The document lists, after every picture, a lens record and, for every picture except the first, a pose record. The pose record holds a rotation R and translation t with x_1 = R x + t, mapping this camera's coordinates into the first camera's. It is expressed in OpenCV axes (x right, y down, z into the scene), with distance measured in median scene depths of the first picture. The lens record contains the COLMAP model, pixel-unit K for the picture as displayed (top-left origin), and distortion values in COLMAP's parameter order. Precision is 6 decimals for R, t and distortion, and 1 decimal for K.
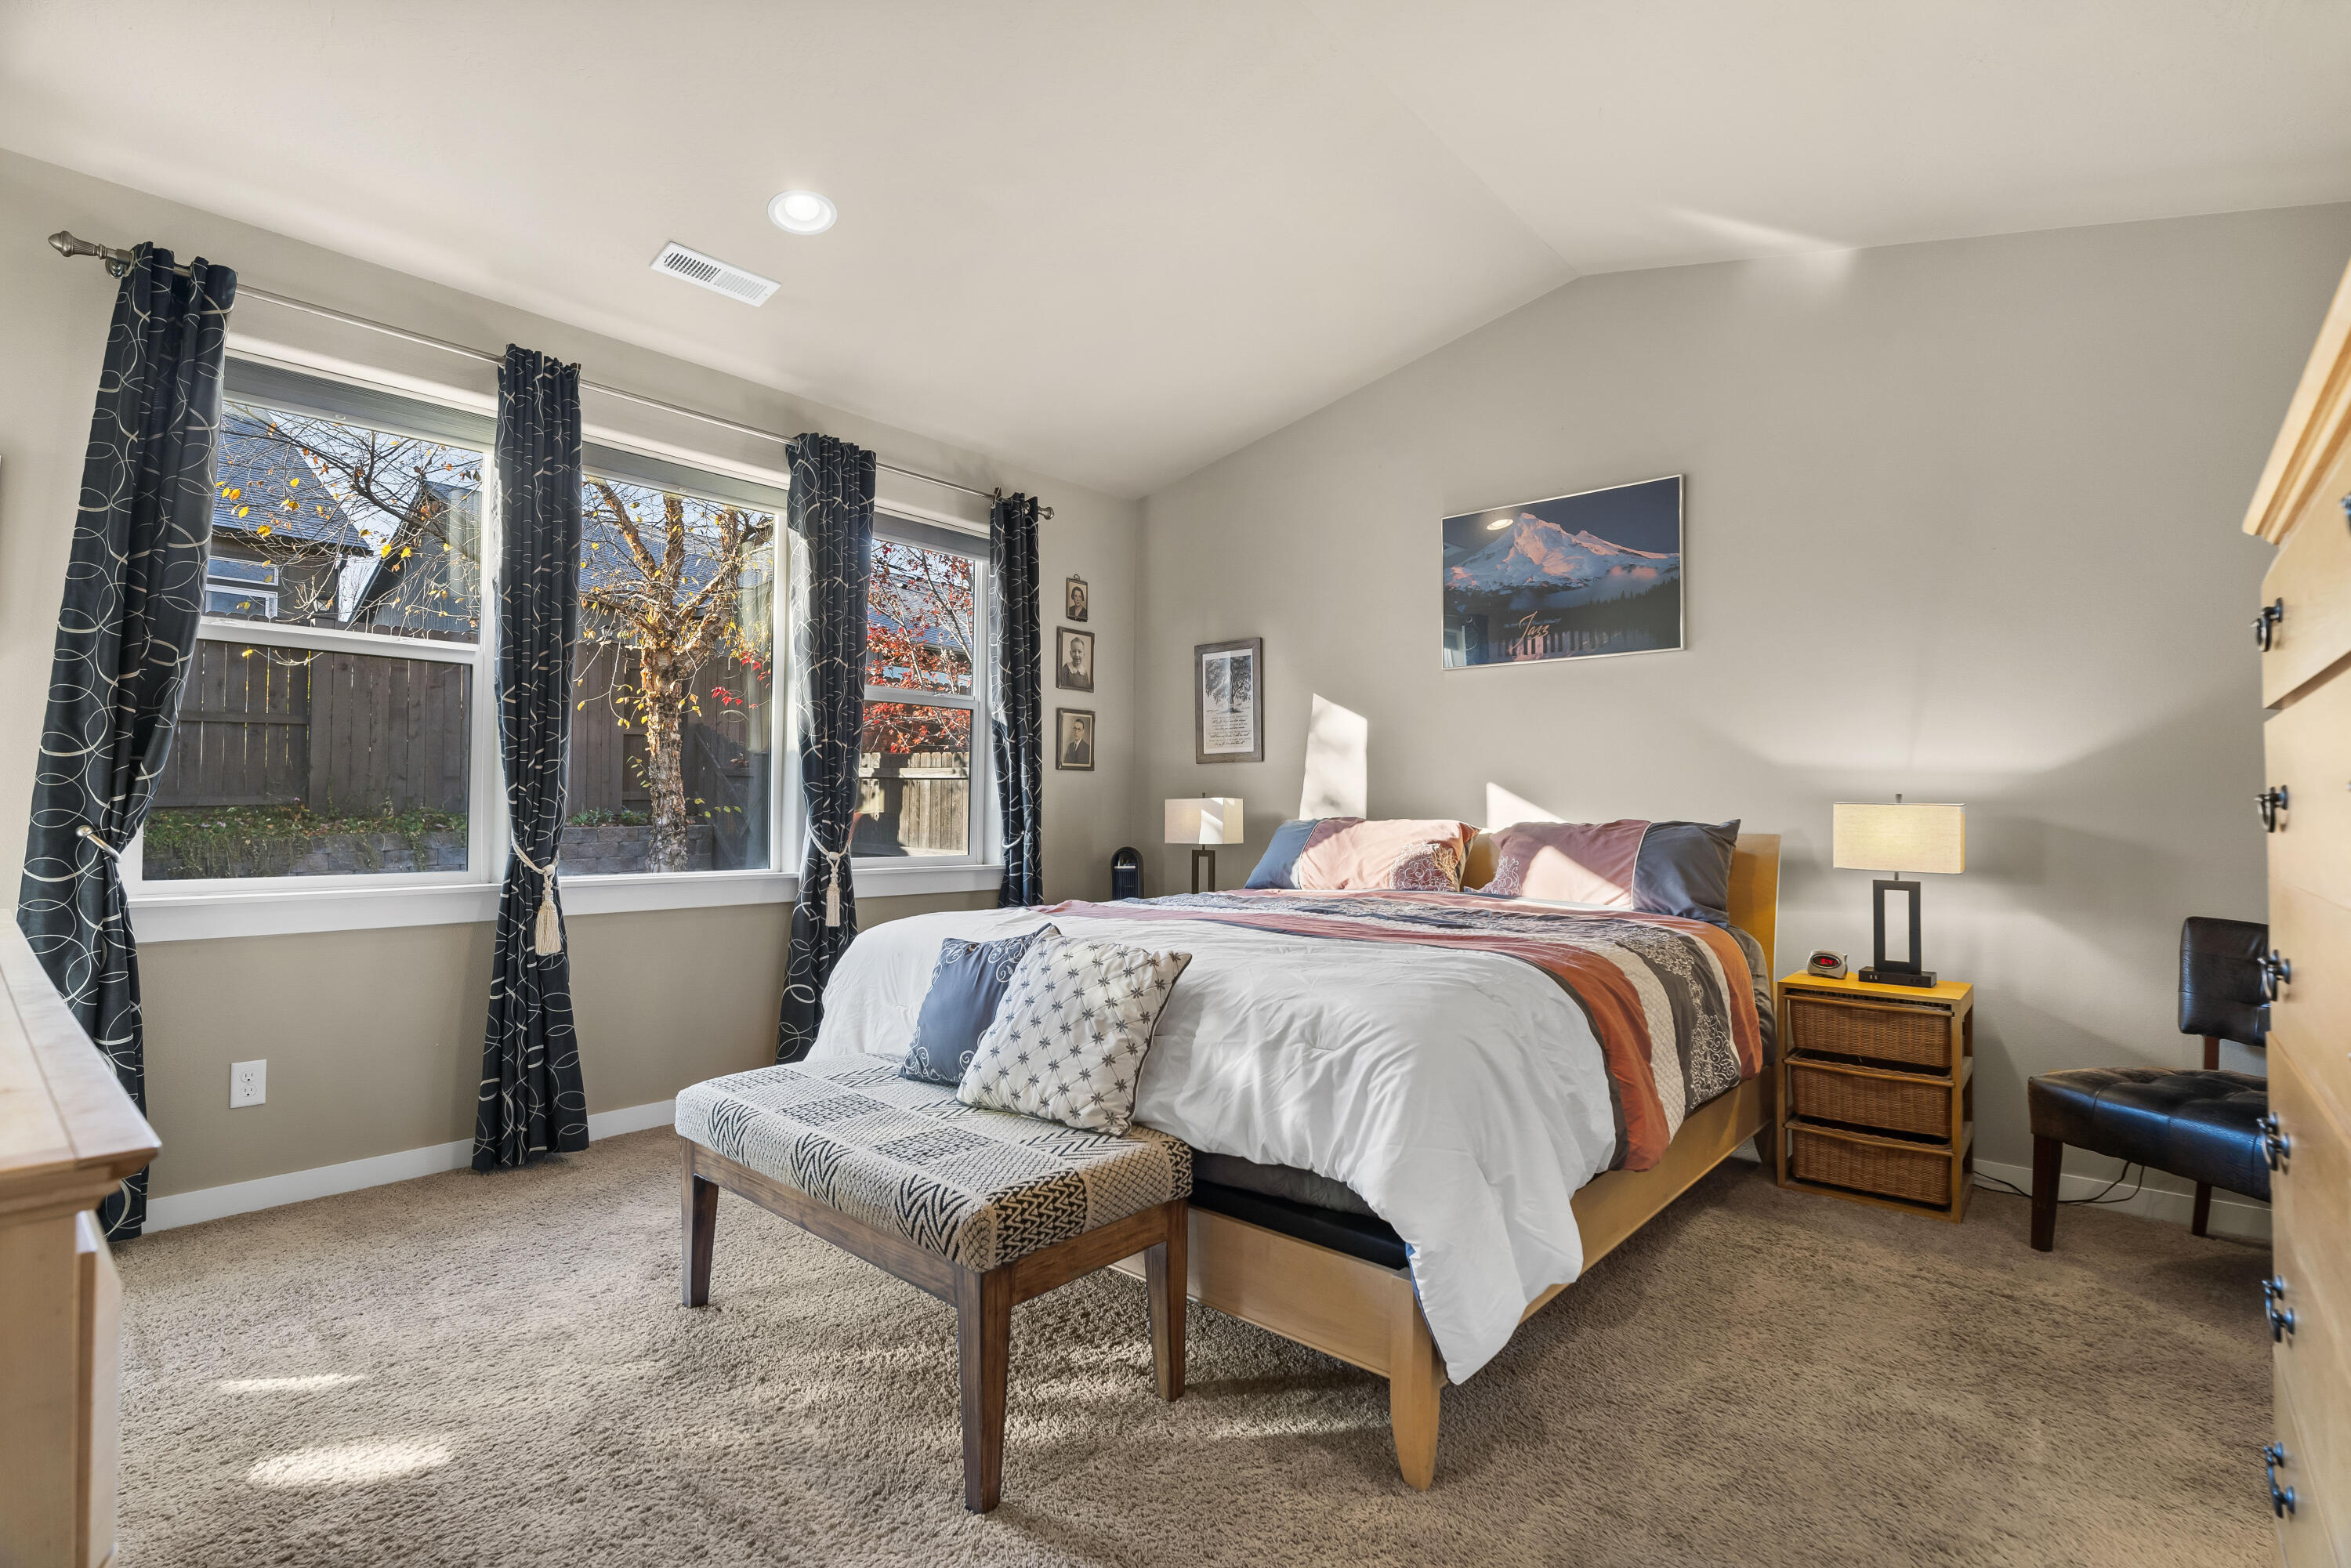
lens RADIAL K [[1079.1, 0, 1166.3], [0, 1079.1, 786.9], [0, 0, 1]] dist [-0.003339, 0.001354]
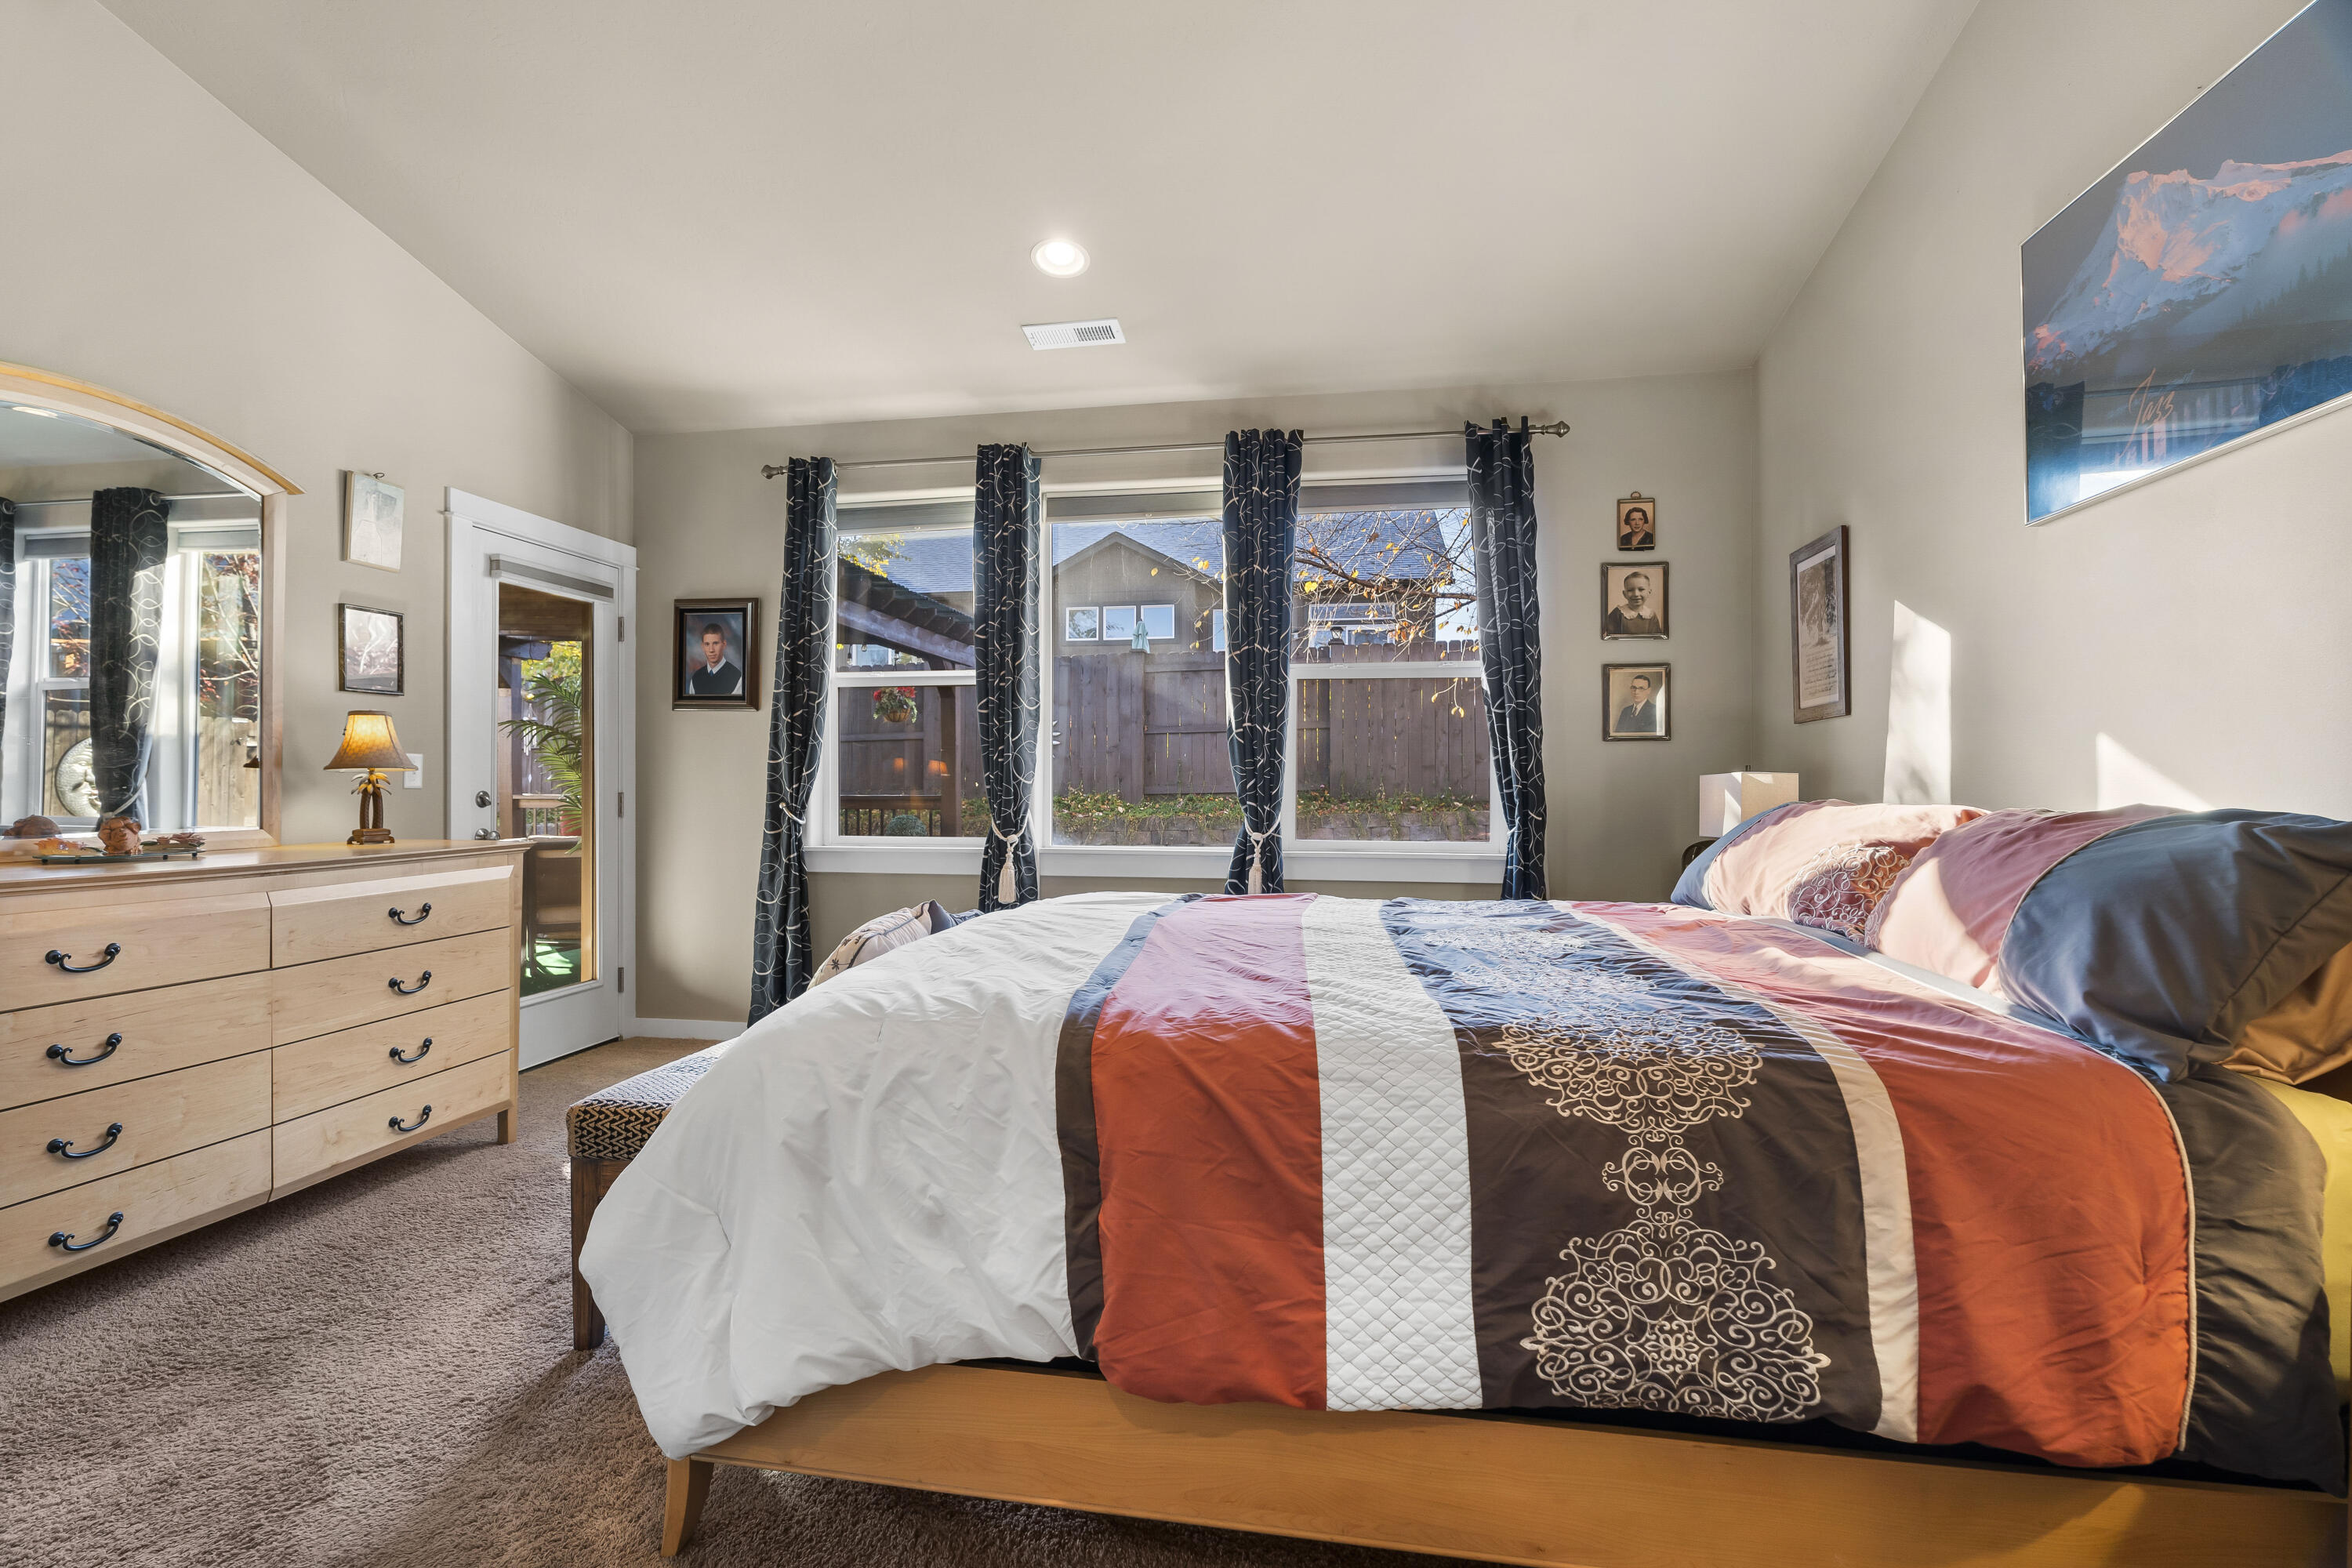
lens RADIAL K [[1079.6, 0, 1173.2], [0, 1079.6, 784.0], [0, 0, 1]] dist [-0.003339, 0.001354]
pose [[0.537041, -0.010172, -0.843495, 0.512692], [0.019924, 0.999801, 0.000629, 0.011244], [0.843321, -0.017144, 0.537137, 0.378055]]
